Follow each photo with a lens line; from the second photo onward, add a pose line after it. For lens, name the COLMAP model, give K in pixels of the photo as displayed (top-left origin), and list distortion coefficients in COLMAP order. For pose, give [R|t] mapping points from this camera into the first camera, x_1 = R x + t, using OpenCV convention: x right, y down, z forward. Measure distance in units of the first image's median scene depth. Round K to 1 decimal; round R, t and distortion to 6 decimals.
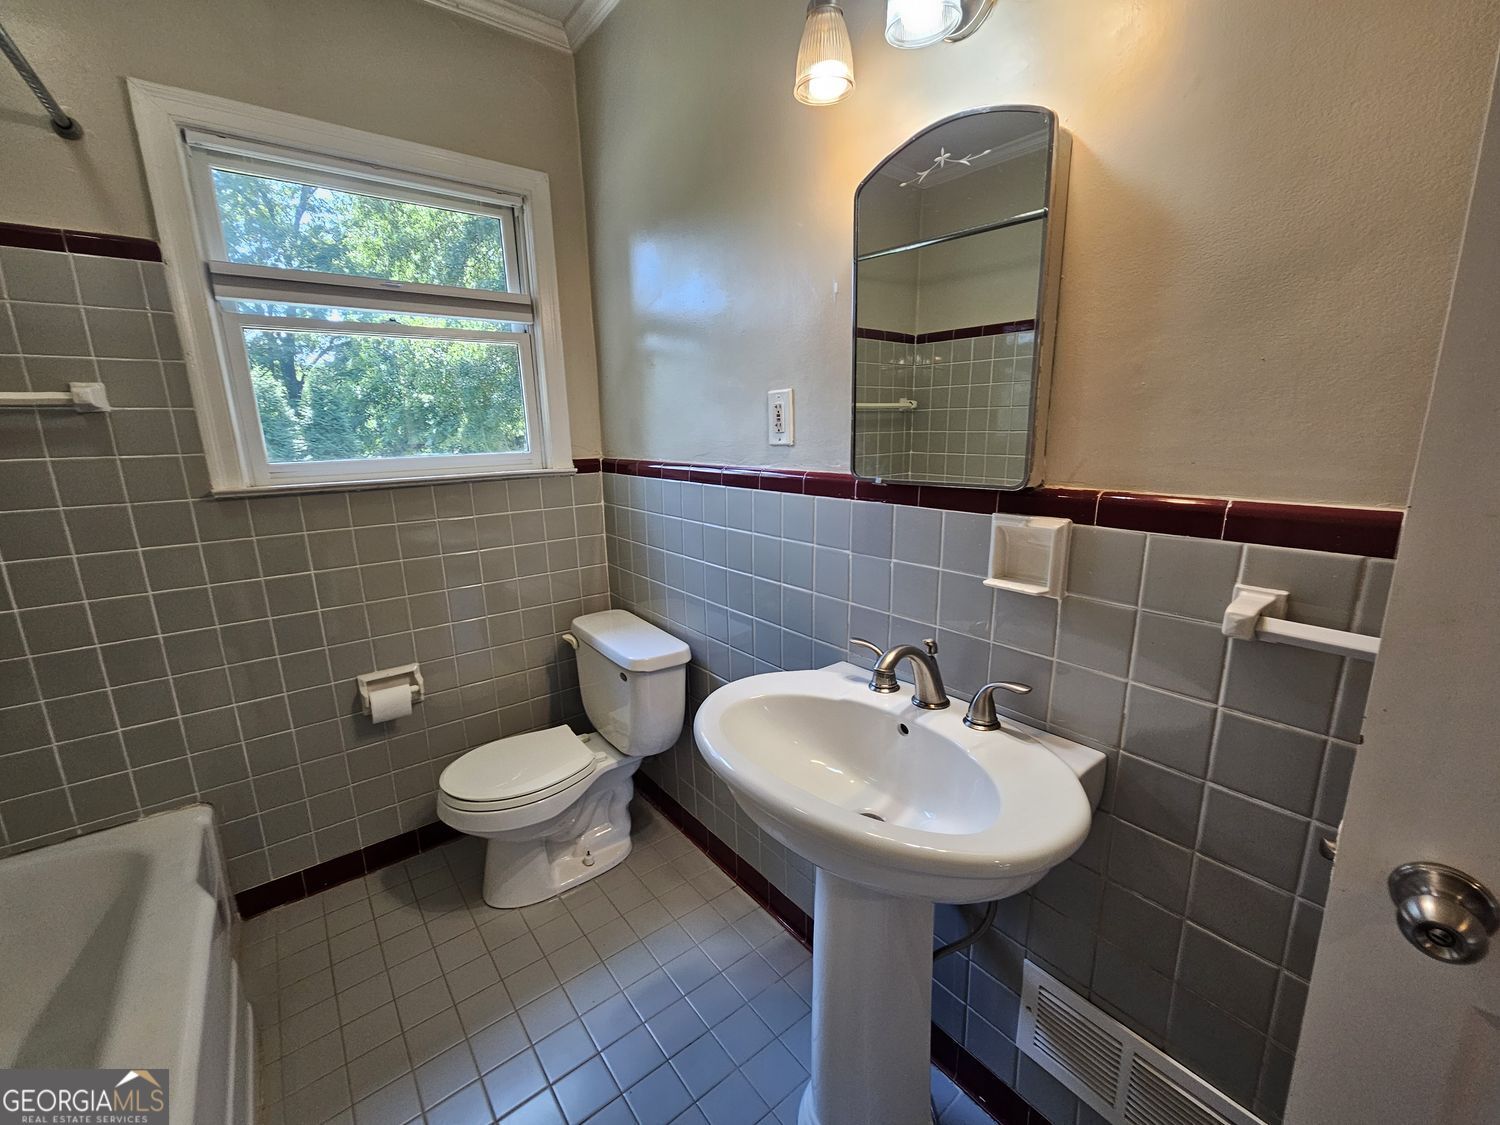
lens RADIAL K [[618.4, 0, 752.0], [0, 618.4, 561.6], [0, 0, 1]] dist [0.000349, -0.000591]
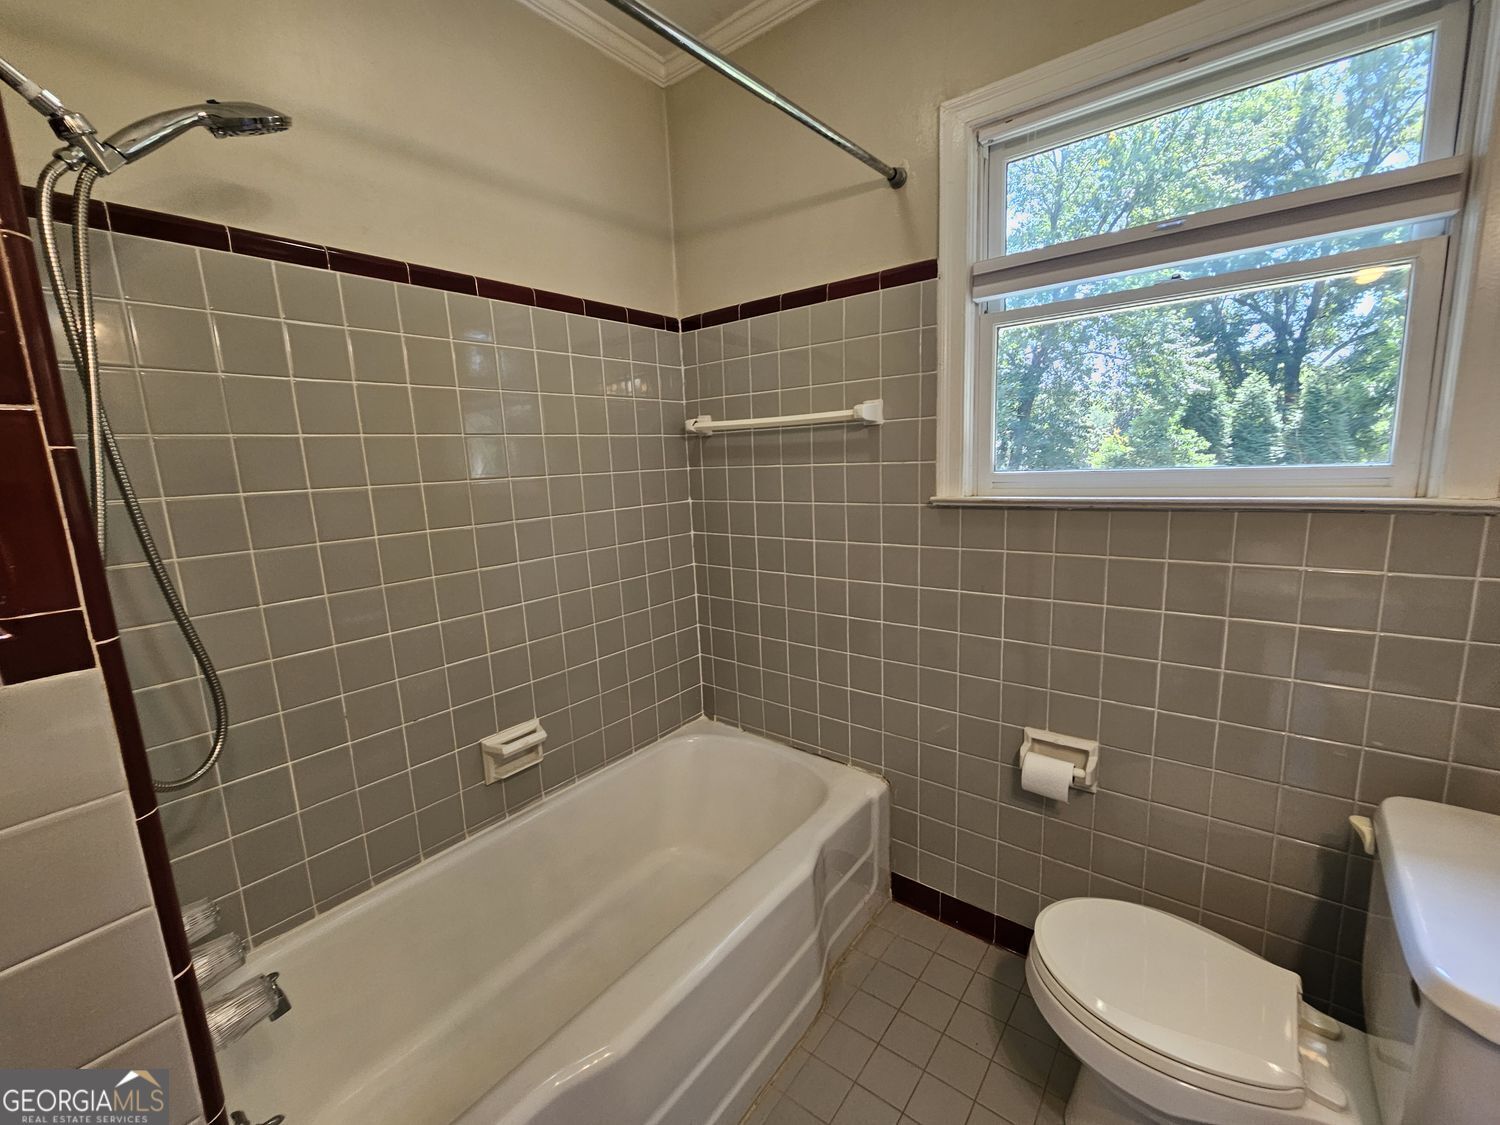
lens RADIAL K [[618.4, 0, 755.8], [0, 618.4, 563.2], [0, 0, 1]] dist [0.000349, -0.000591]
pose [[0.243347, 0.168177, -0.955248, 0.038861], [-0.176324, 0.976114, 0.126932, -0.074346], [0.953778, 0.137545, 0.267187, 0.396955]]
